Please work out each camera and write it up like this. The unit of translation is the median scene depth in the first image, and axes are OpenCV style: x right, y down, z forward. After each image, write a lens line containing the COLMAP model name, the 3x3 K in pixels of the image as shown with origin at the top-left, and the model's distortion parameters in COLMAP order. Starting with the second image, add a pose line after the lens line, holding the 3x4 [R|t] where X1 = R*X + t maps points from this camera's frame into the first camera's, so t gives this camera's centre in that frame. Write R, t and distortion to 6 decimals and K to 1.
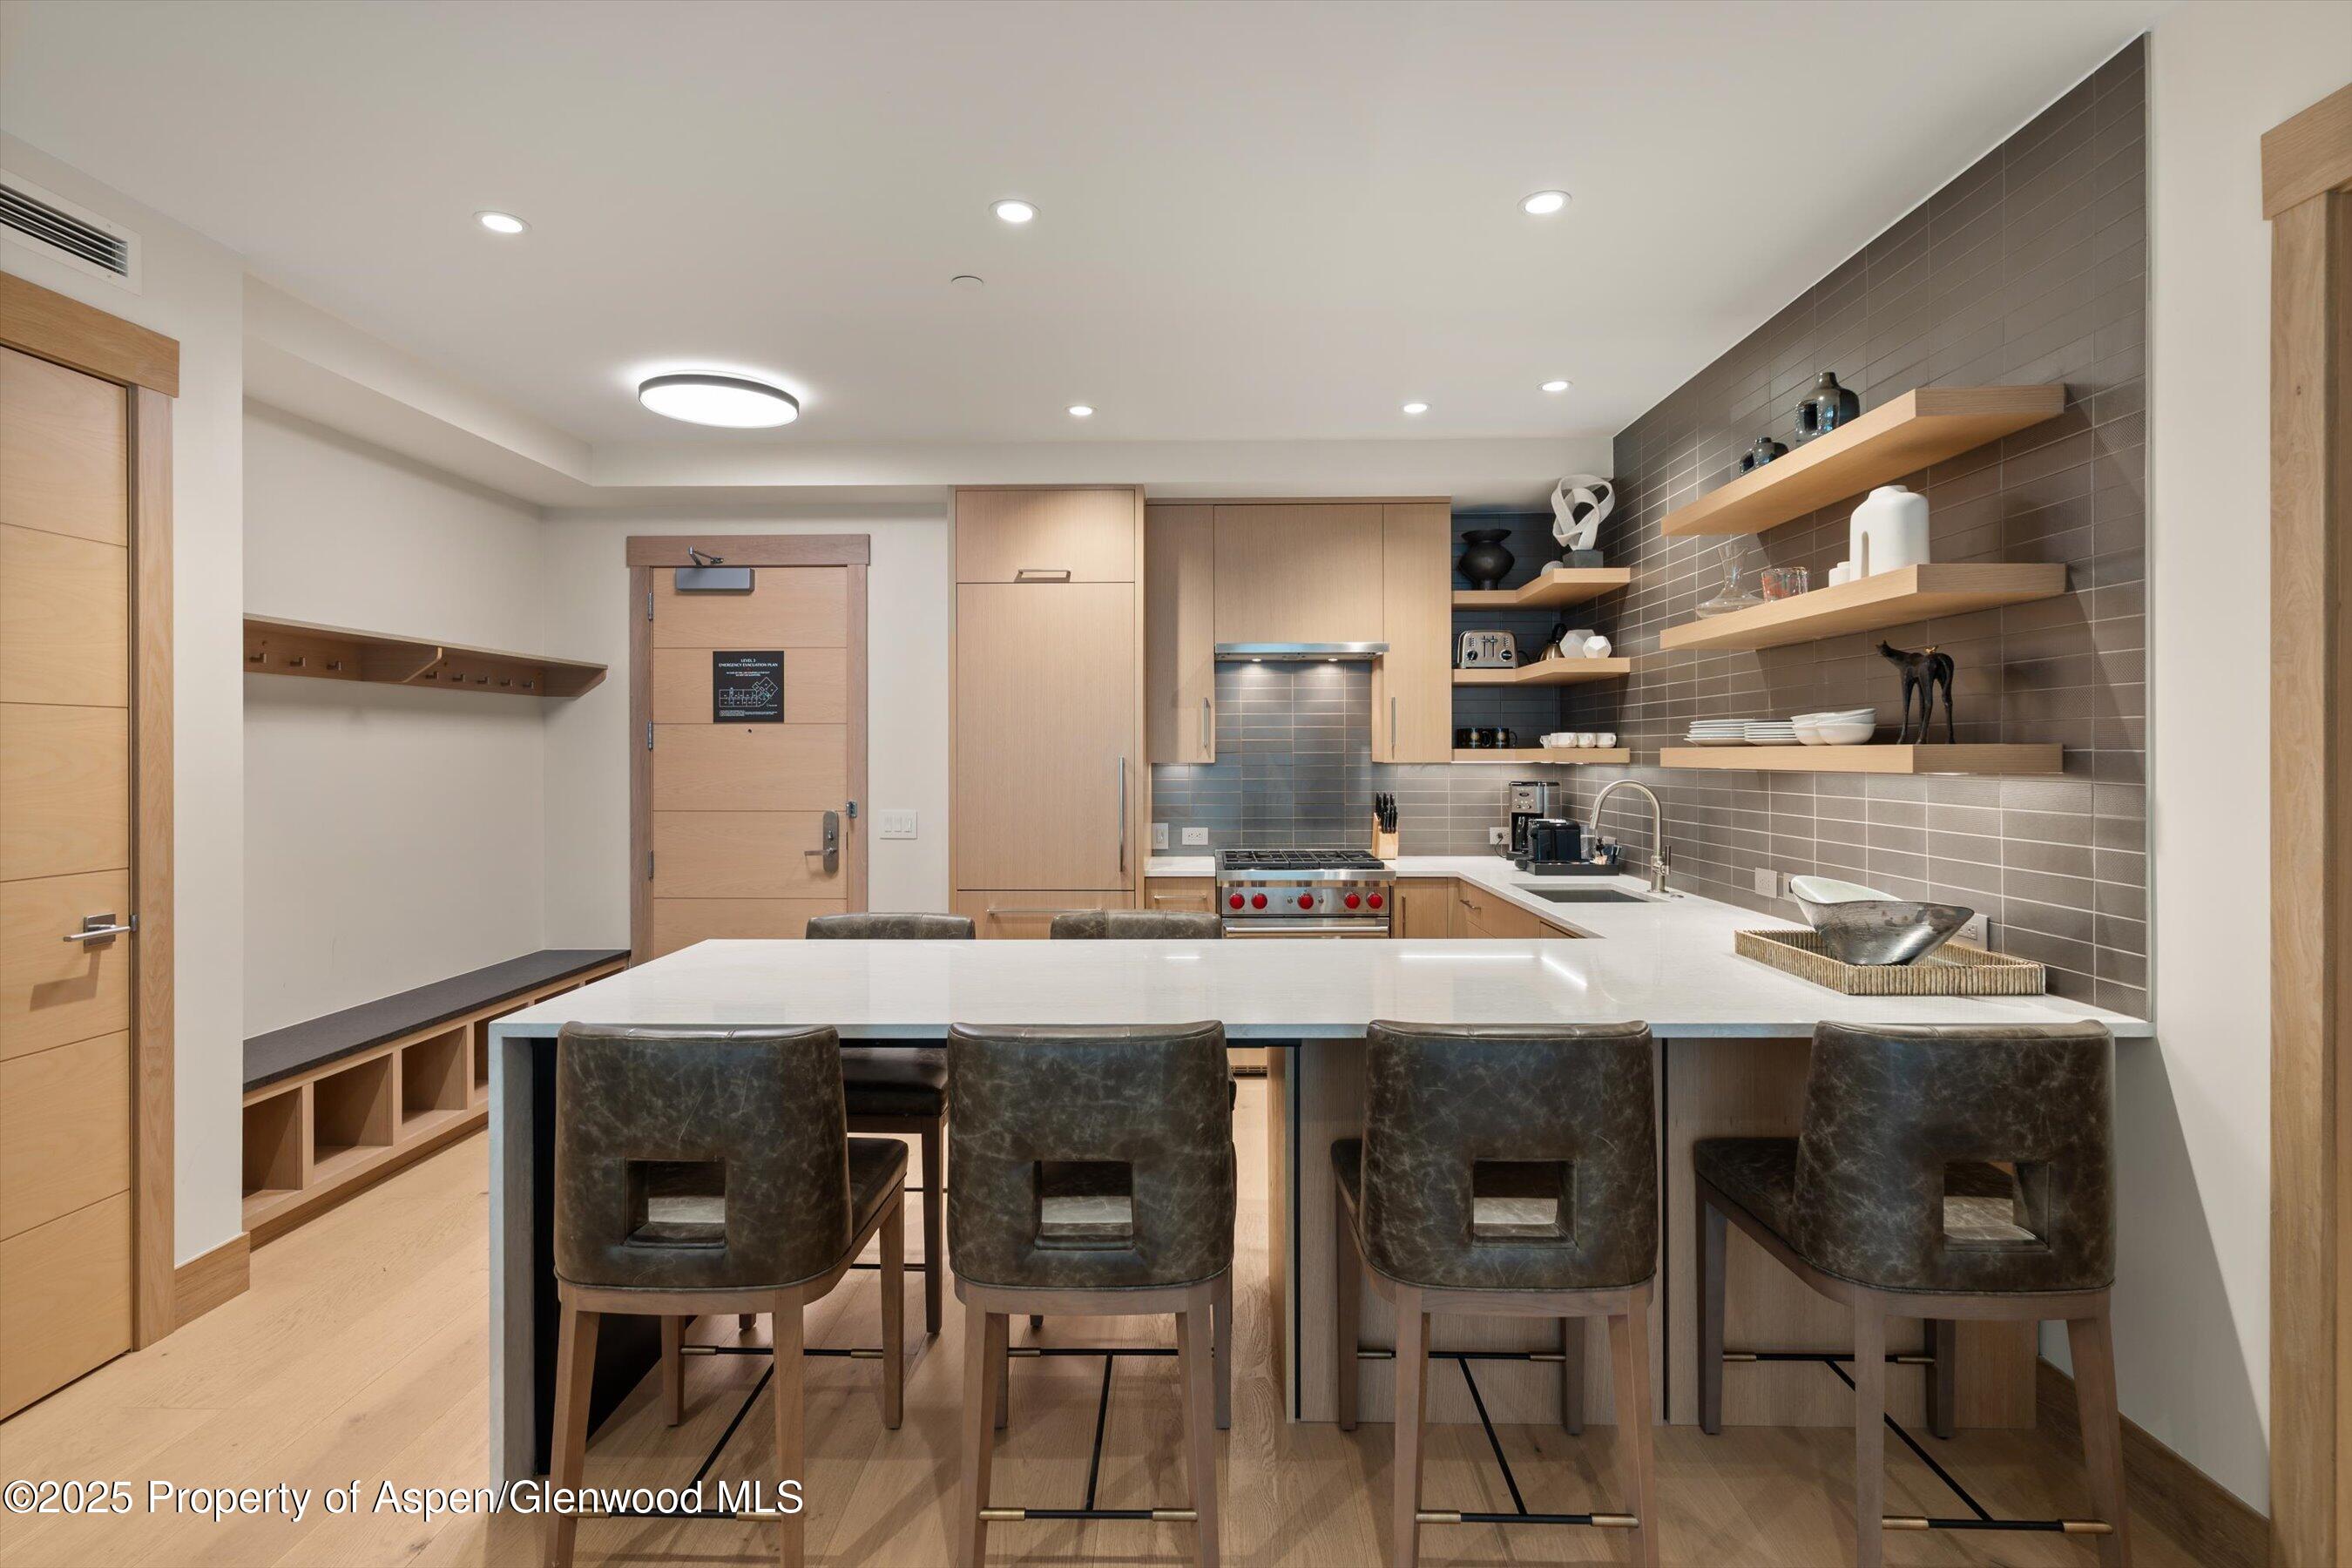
lens RADIAL K [[1134.9, 0, 1178.0], [0, 1134.9, 751.4], [0, 0, 1]] dist [0.003633, 0.000540]
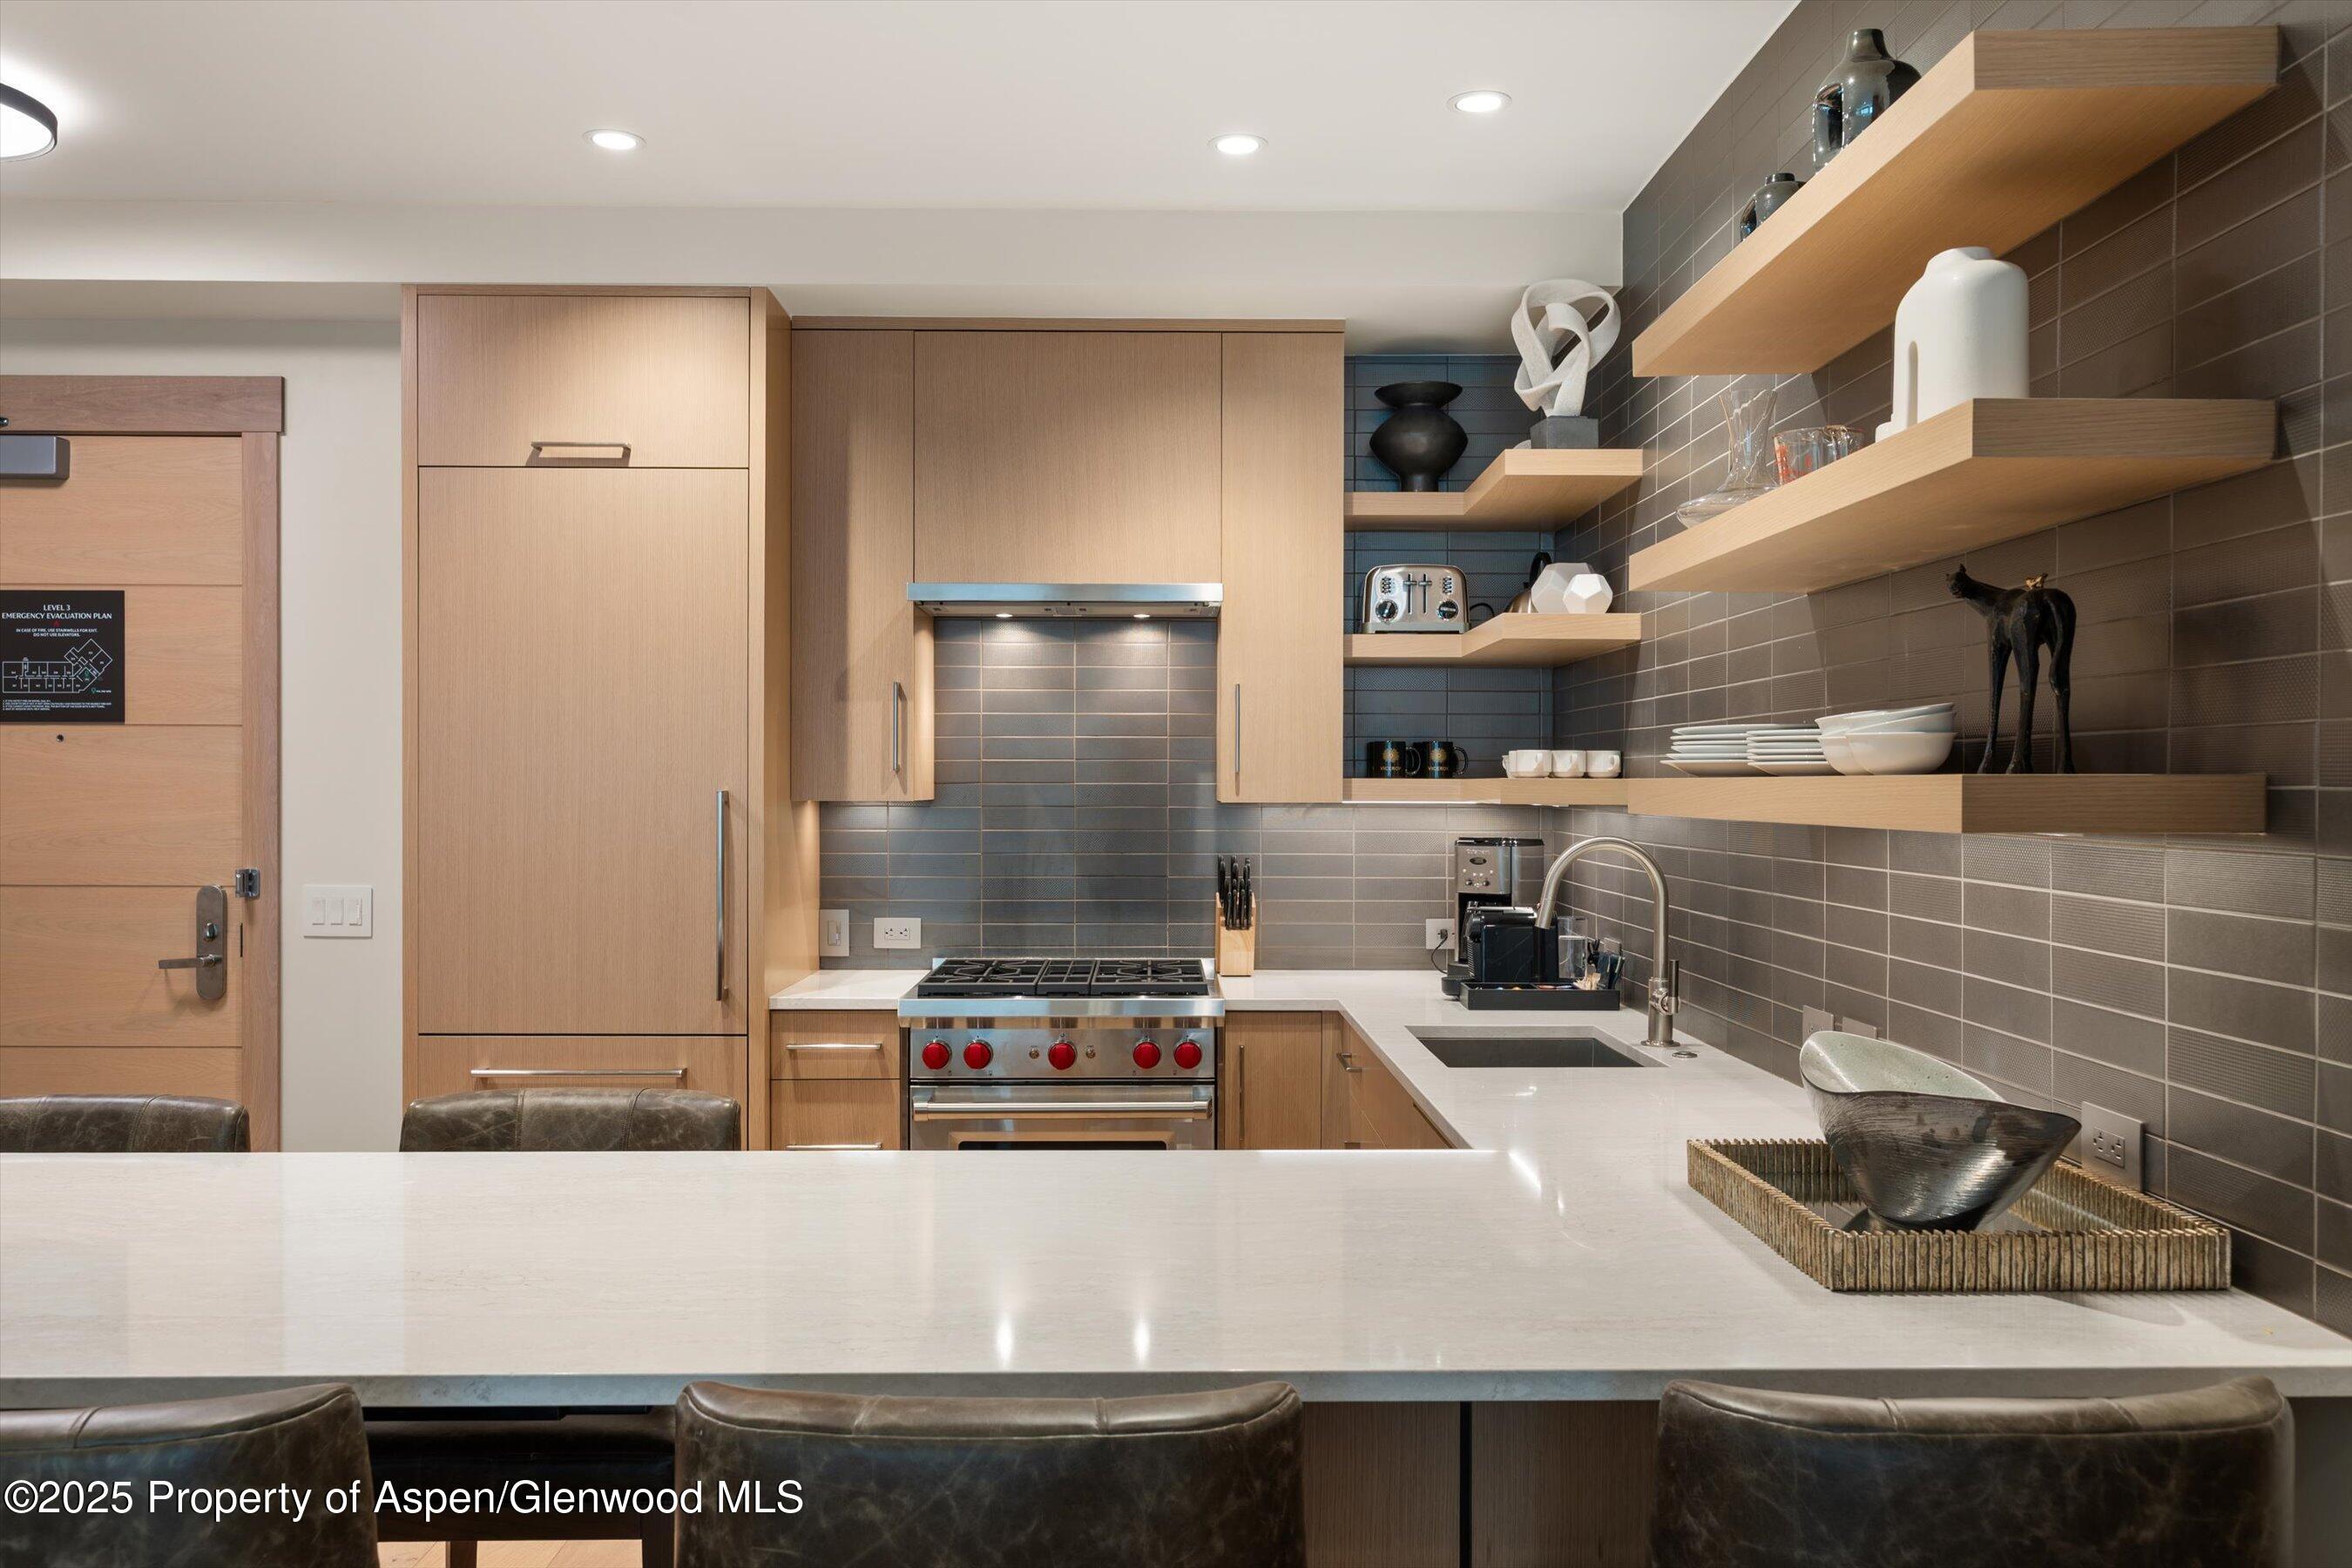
lens RADIAL K [[1851.4, 0, 1167.0], [0, 1851.4, 796.1], [0, 0, 1]] dist [0.005835, -0.000941]
pose [[0.999517, 0.005082, 0.030646, 0.139779], [-0.005350, 0.999948, 0.008692, -0.000838], [-0.030601, -0.008852, 0.999492, 0.110465]]
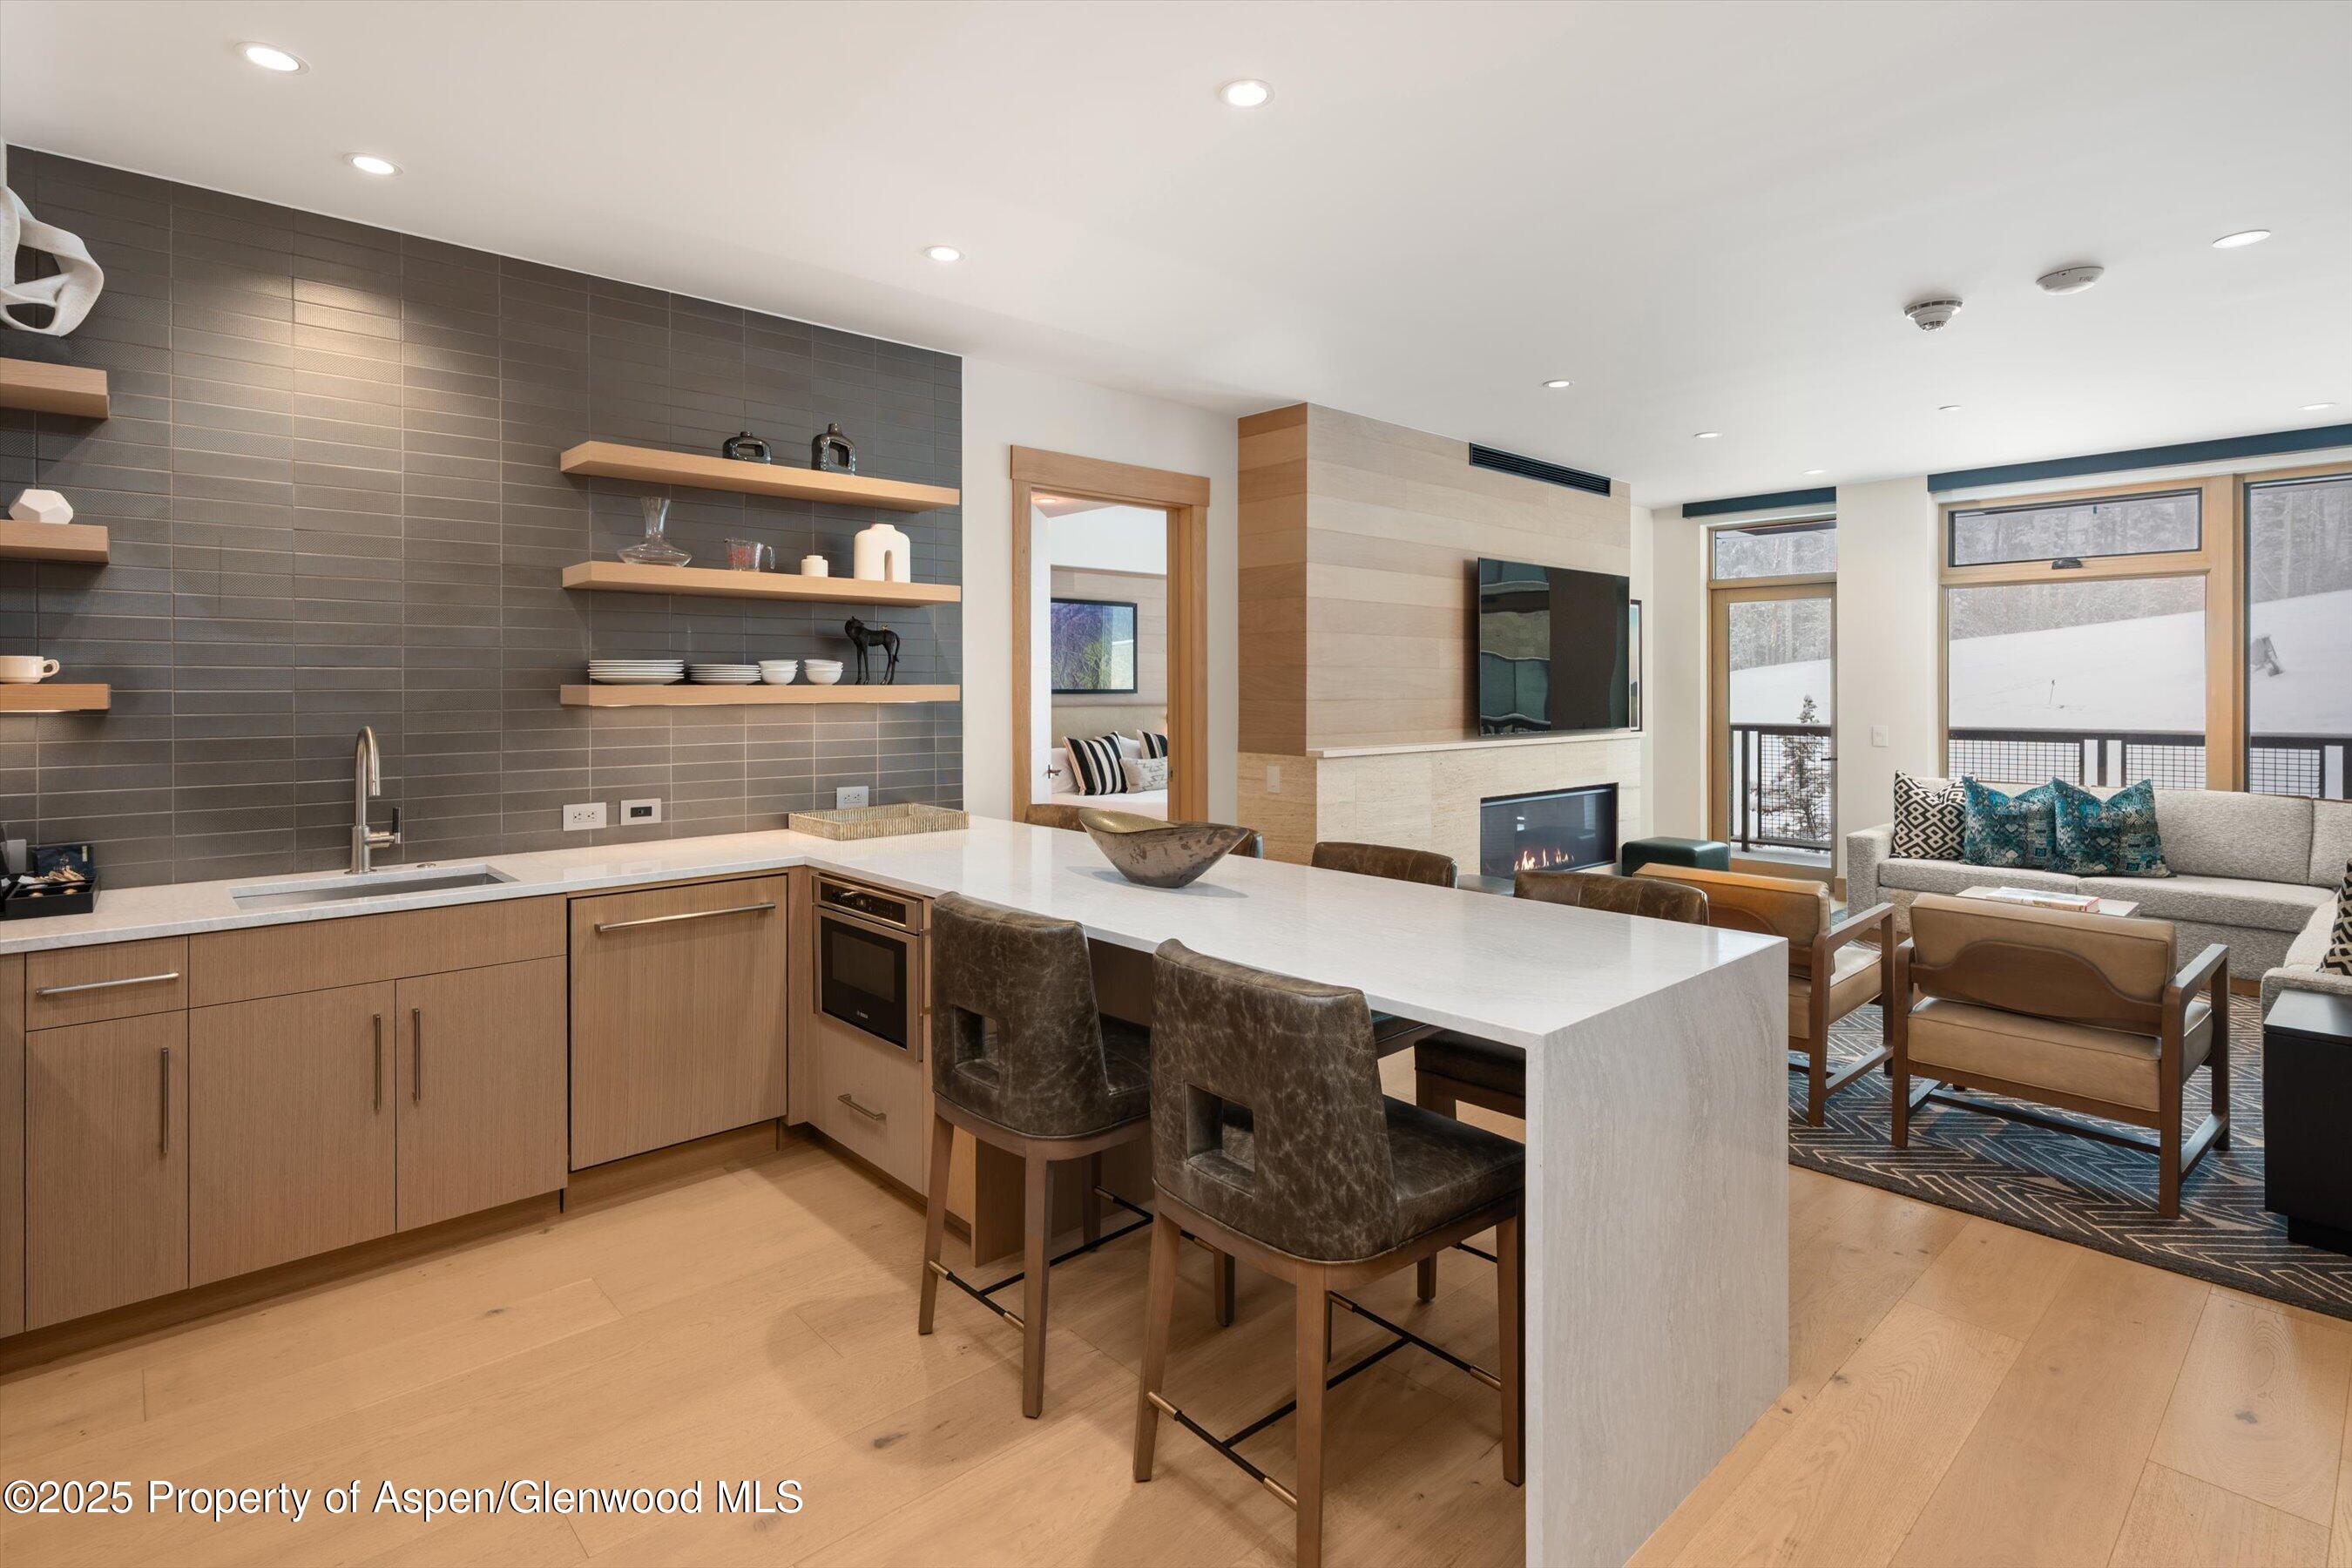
lens RADIAL K [[1161.4, 0, 1172.8], [0, 1161.4, 687.6], [0, 0, 1]] dist [0.000089, 0.001386]
pose [[-0.689534, 0.002622, 0.724249, -0.458737], [0.001748, 0.999997, -0.001956, 0.001191], [-0.724251, -0.000083, -0.689536, 0.999776]]
